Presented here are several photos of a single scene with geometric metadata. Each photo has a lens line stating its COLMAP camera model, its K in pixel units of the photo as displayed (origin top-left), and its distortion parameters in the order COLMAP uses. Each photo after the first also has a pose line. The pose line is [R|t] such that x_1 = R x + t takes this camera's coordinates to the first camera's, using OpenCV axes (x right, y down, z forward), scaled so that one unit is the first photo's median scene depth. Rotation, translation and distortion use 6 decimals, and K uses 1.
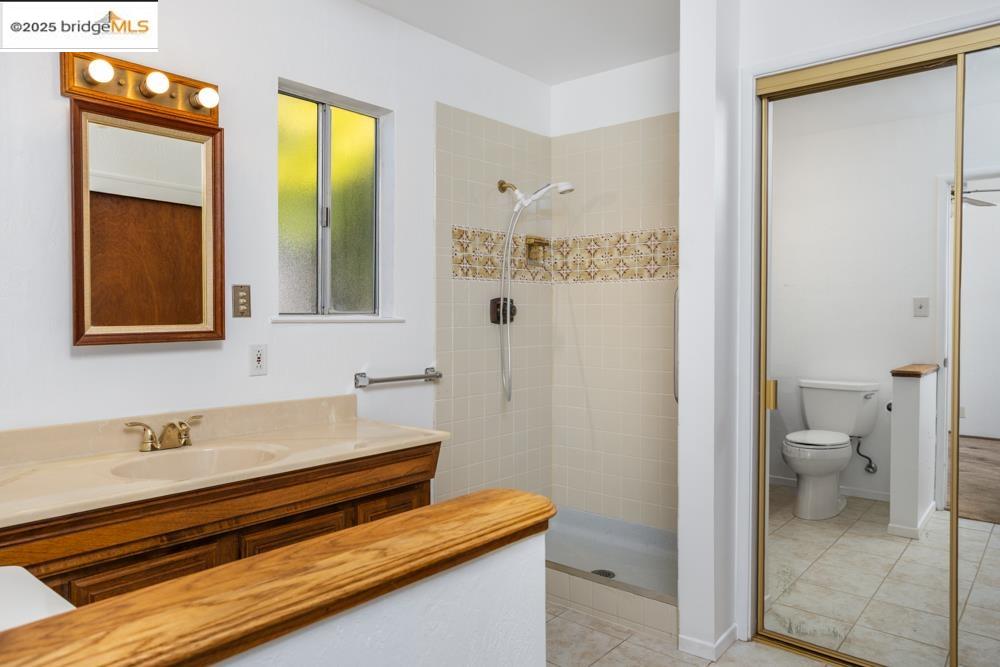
lens RADIAL K [[680.4, 0, 500.0], [0, 680.4, 333.5], [0, 0, 1]] dist [-0.000819, 0.000013]
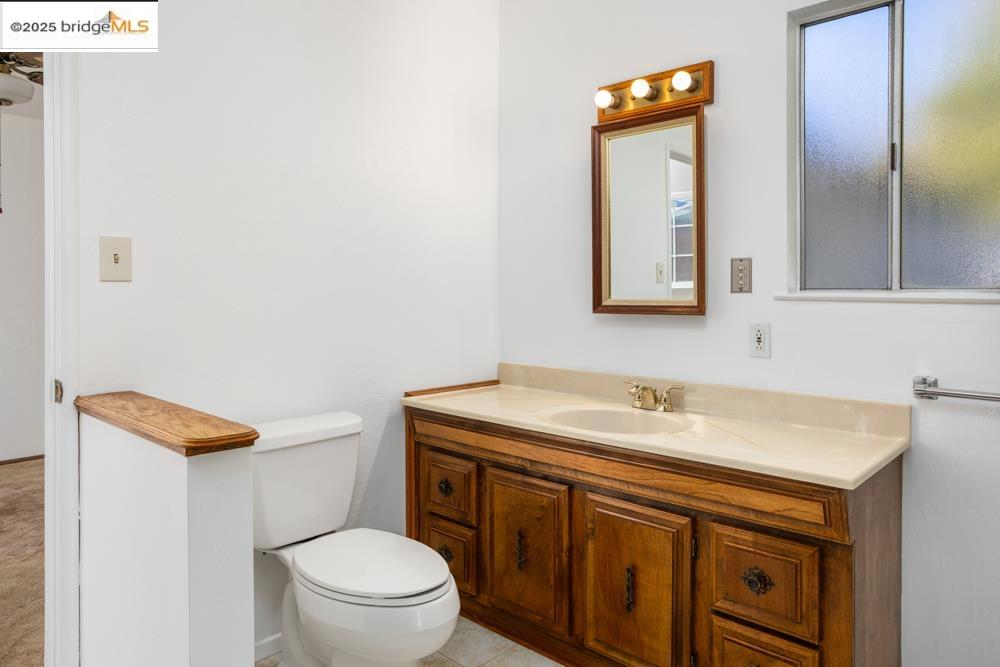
lens RADIAL K [[679.5, 0, 500.1], [0, 679.5, 293.6], [0, 0, 1]] dist [-0.002083, -0.000314]
pose [[-0.043598, 0.002643, -0.999046, 0.597720], [-0.032541, 0.999462, 0.004064, -0.016692], [0.998519, 0.032687, -0.043489, 0.749593]]
